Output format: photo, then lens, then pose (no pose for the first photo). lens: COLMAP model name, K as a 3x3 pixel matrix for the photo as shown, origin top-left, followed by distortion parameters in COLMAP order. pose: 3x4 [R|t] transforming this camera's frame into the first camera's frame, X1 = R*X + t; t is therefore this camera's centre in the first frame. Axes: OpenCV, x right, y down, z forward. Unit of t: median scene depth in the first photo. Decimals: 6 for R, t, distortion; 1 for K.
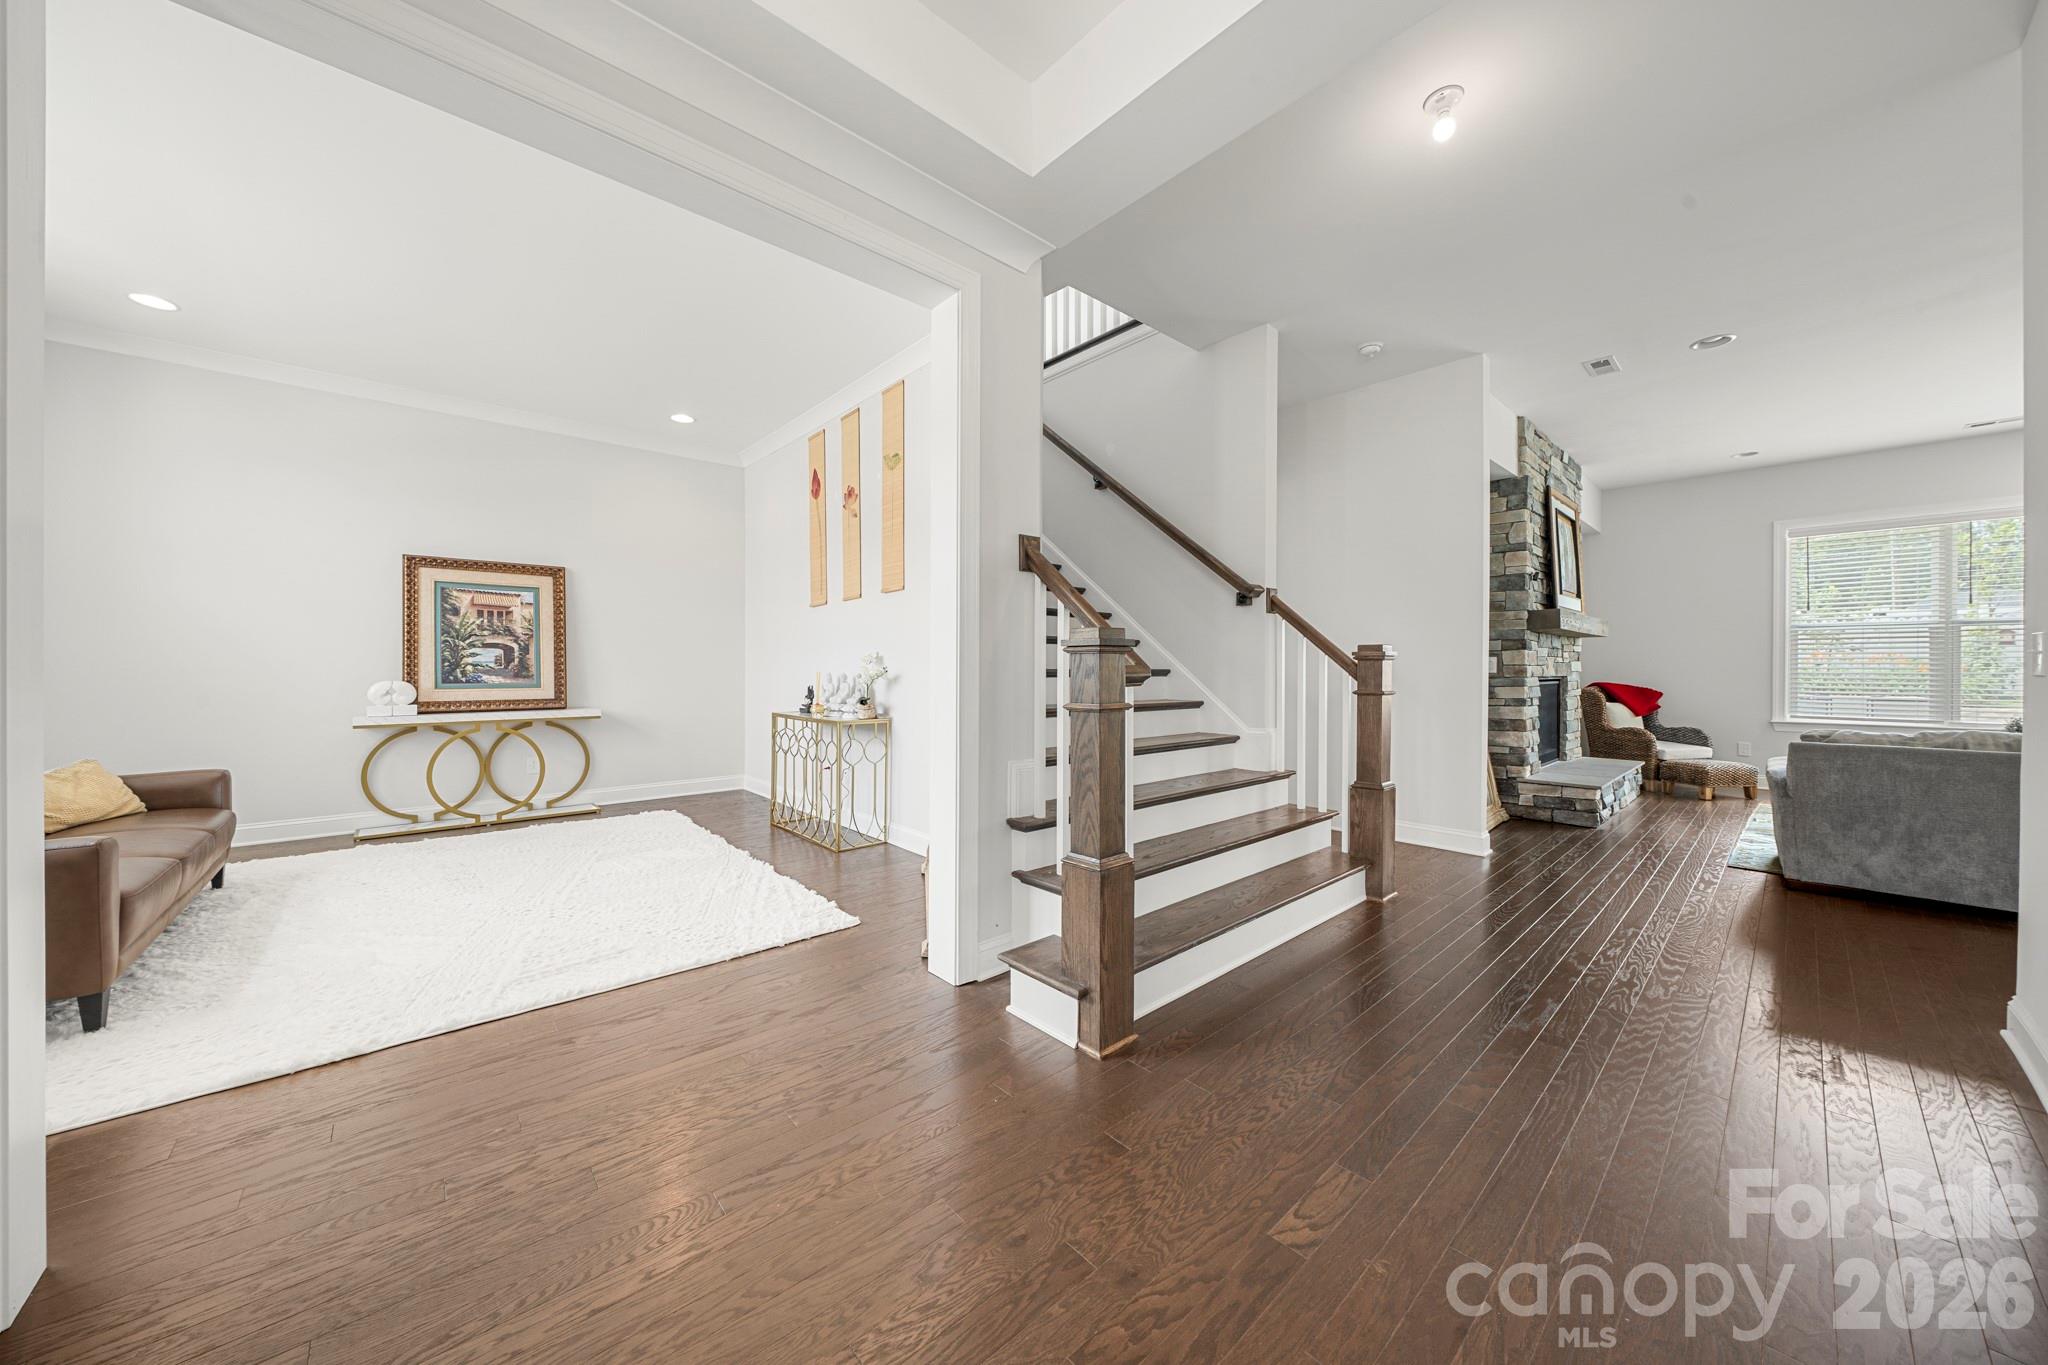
lens RADIAL K [[699.3, 0, 1023.7], [0, 699.3, 689.9], [0, 0, 1]] dist [-0.001916, -0.000136]
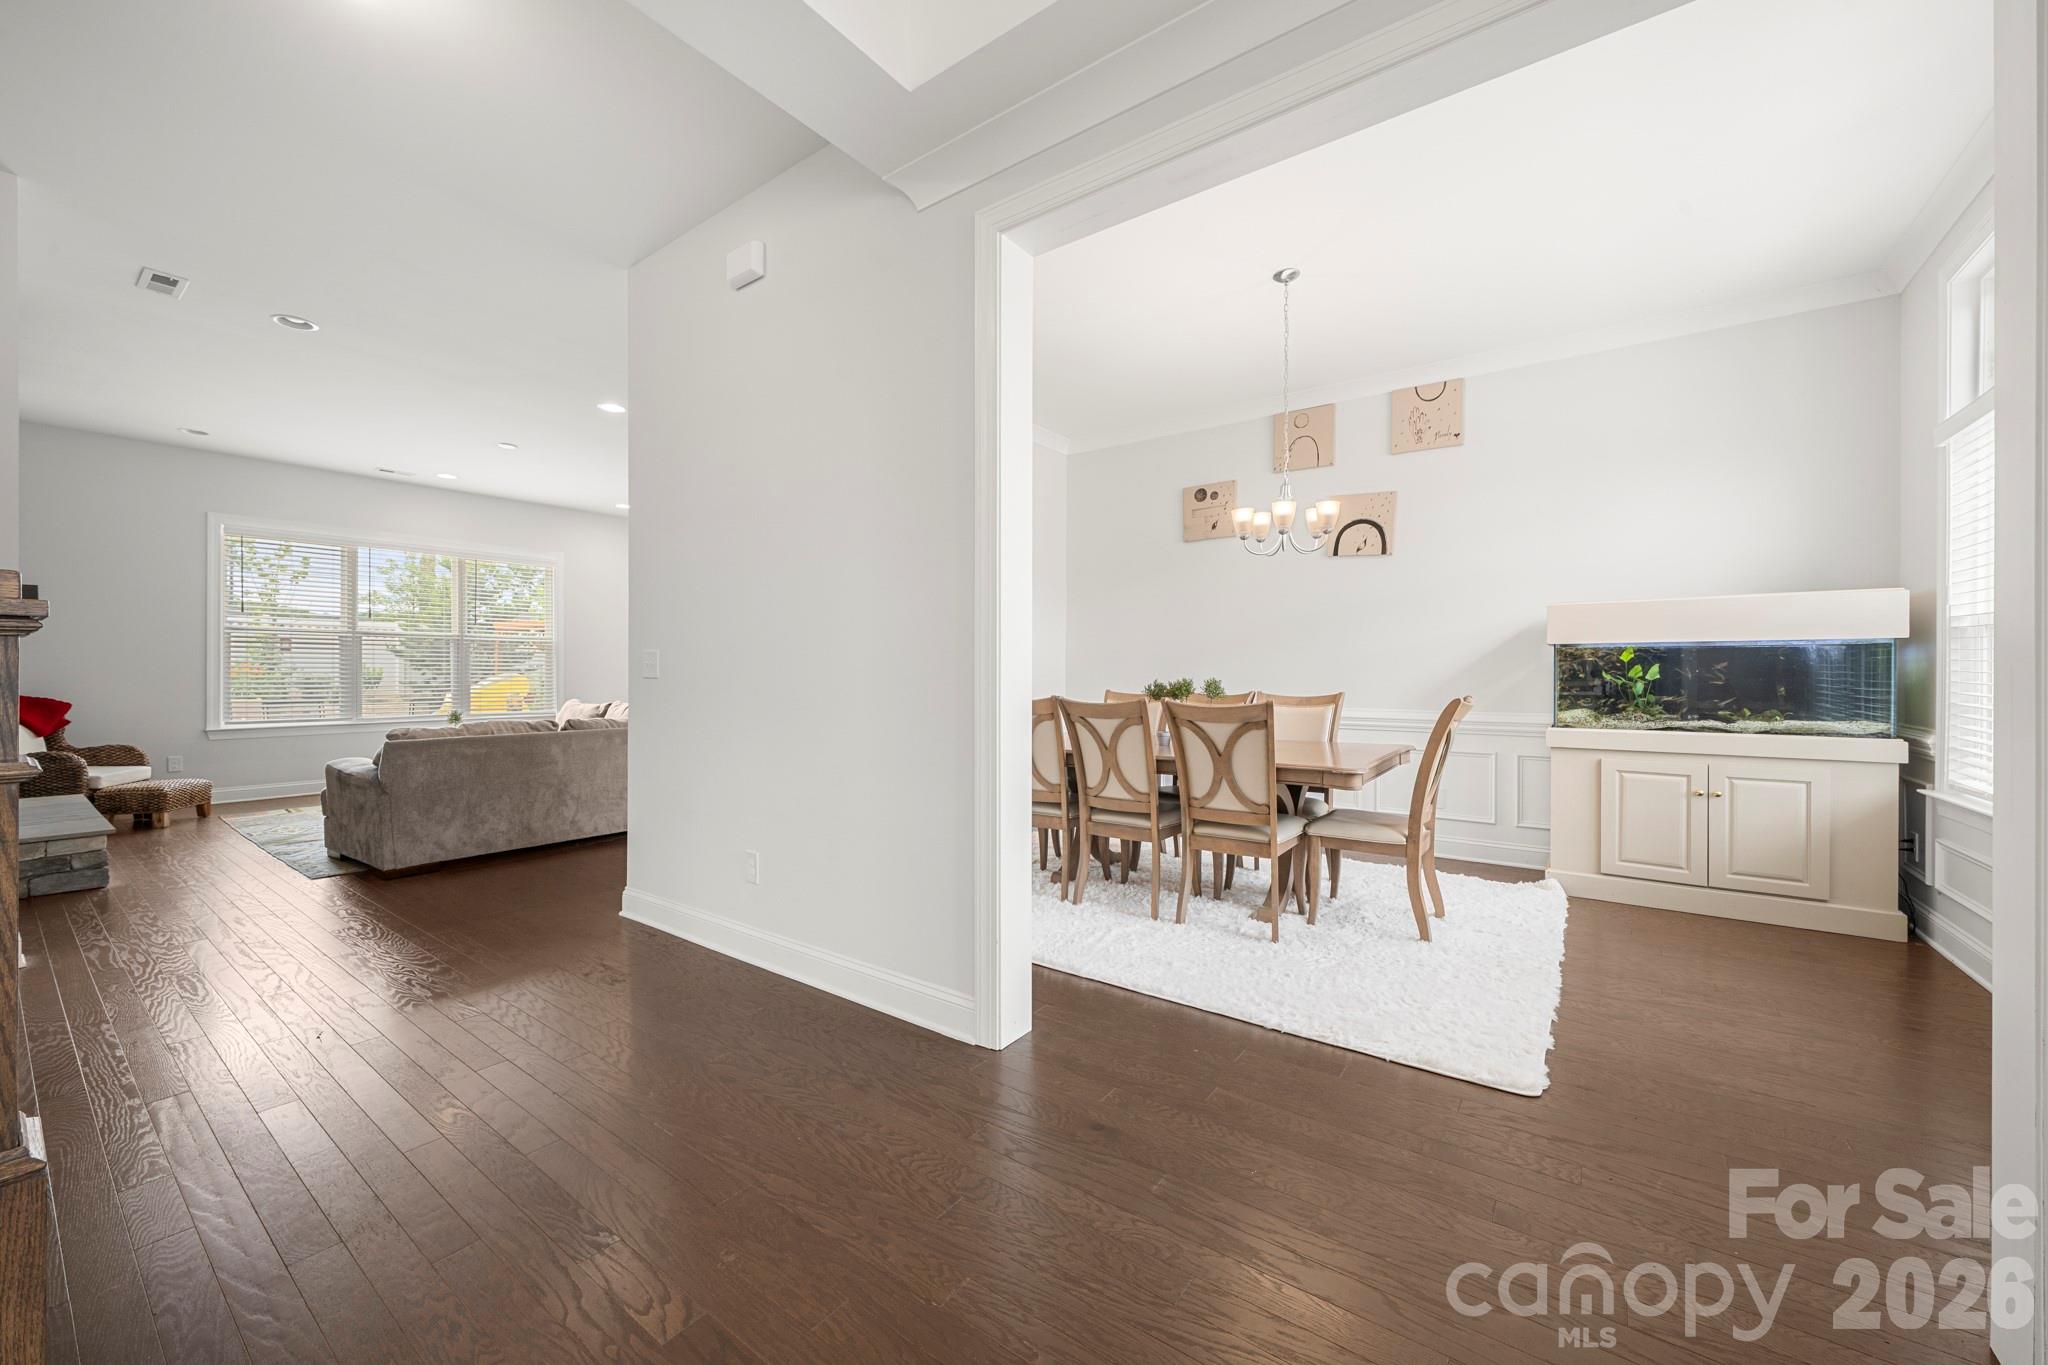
lens RADIAL K [[771.2, 0, 1022.3], [0, 771.2, 691.9], [0, 0, 1]] dist [-0.001862, -0.000394]
pose [[-0.211494, -0.021997, 0.977132, -0.250485], [0.027381, 0.999221, 0.028421, -0.008147], [-0.976996, 0.032766, -0.210727, 0.296969]]
